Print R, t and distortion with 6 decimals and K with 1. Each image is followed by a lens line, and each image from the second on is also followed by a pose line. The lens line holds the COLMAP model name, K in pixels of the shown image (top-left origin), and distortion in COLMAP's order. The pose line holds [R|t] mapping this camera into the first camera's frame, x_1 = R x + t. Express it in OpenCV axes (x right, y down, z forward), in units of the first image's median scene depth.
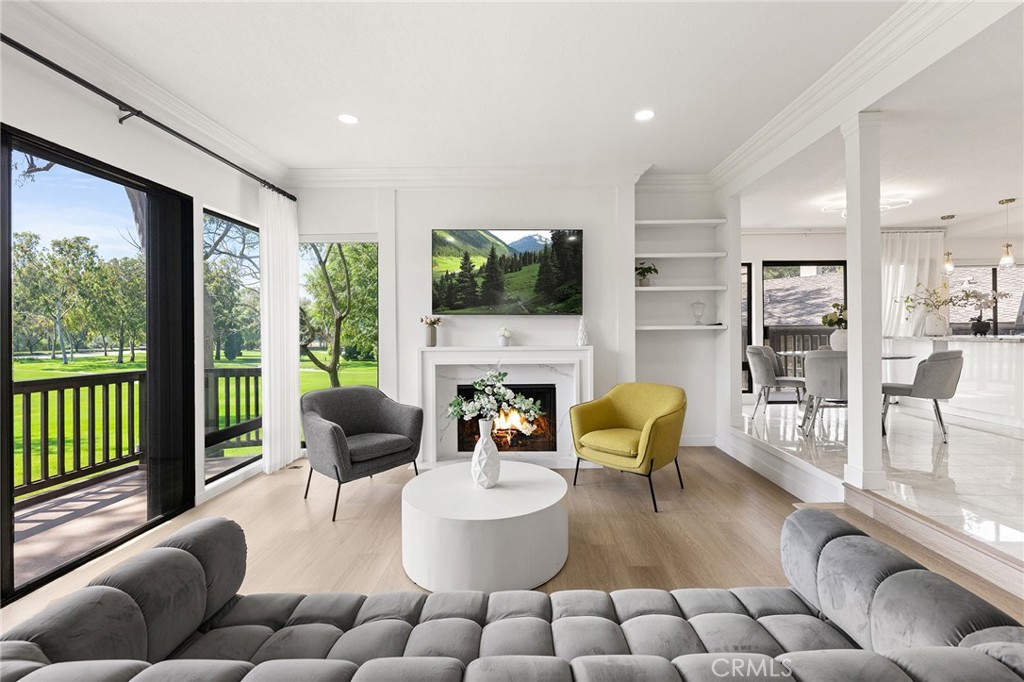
lens RADIAL K [[420.6, 0, 512.0], [0, 420.6, 341.0], [0, 0, 1]] dist [0.000561, -0.000349]
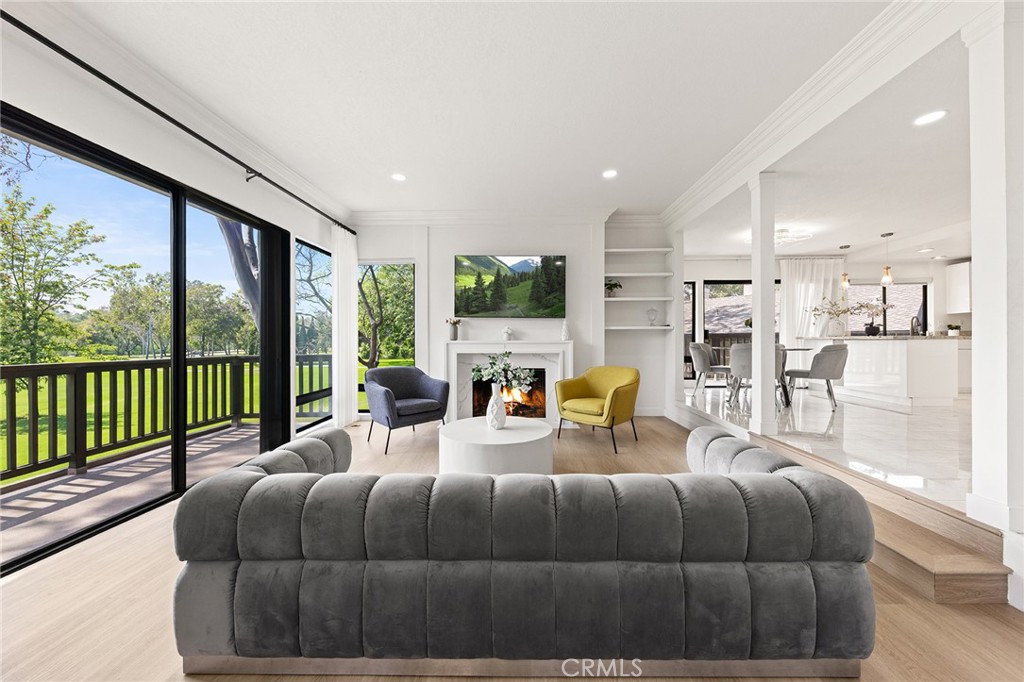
lens RADIAL K [[347.6, 0, 500.5], [0, 347.6, 339.1], [0, 0, 1]] dist [-0.000044, 0.000067]
pose [[0.999614, 0.008538, -0.026435, -0.011001], [-0.009368, 0.999461, -0.031453, 0.044505], [0.026153, 0.031689, 0.999156, -0.124492]]
